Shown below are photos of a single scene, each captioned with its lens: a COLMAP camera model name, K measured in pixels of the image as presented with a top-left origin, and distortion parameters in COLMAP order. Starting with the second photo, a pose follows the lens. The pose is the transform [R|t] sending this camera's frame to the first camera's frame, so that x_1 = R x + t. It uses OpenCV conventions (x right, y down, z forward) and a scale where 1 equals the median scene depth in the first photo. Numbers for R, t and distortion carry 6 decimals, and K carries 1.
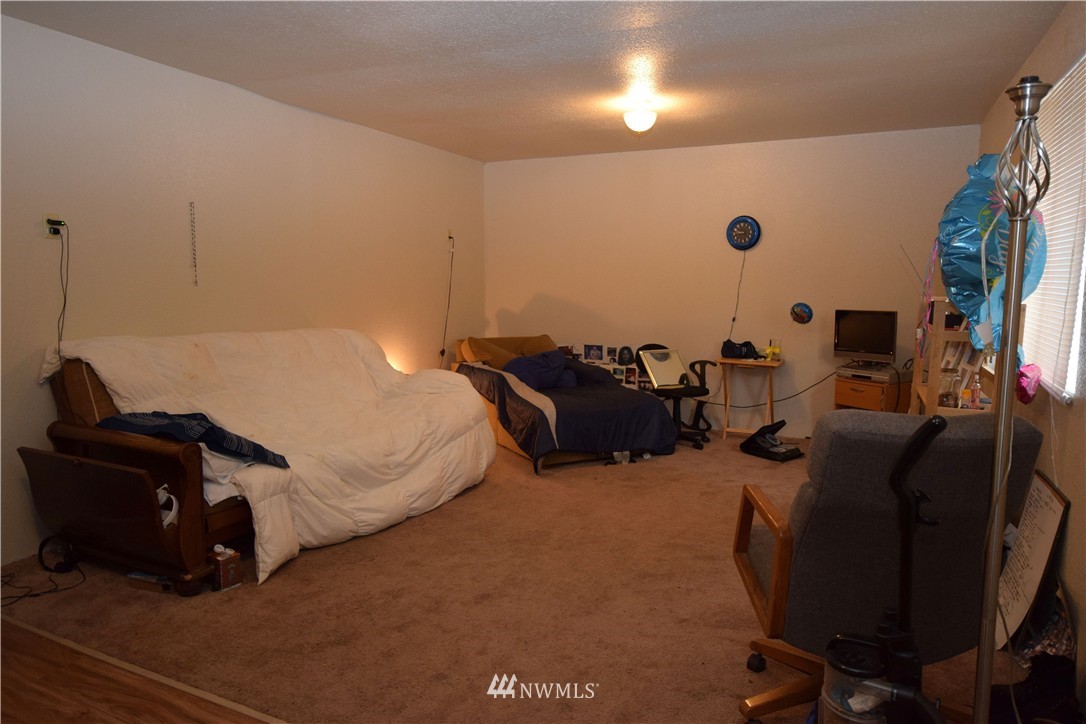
lens RADIAL K [[703.0, 0, 540.7], [0, 703.0, 355.8], [0, 0, 1]] dist [0.000425, -0.000039]
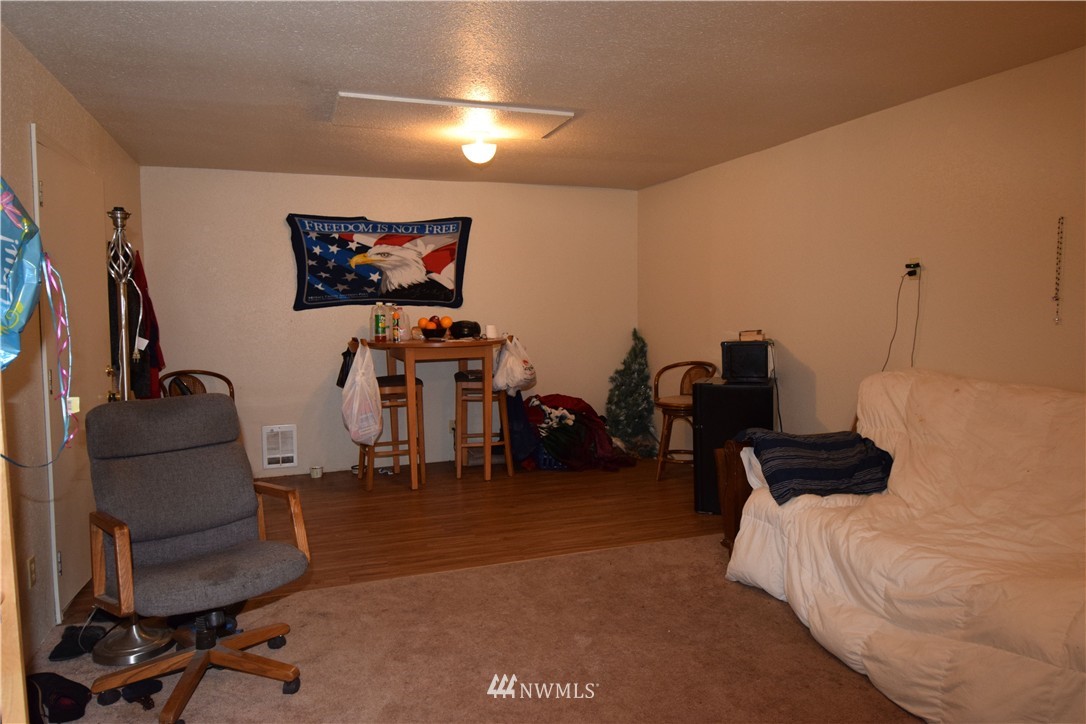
lens RADIAL K [[703.0, 0, 540.7], [0, 703.0, 355.8], [0, 0, 1]] dist [0.000425, -0.000039]
pose [[-0.695320, 0.054066, -0.716663, 0.569294], [-0.072153, 0.986877, 0.144455, -0.166472], [0.715069, 0.152152, -0.682295, 1.377189]]
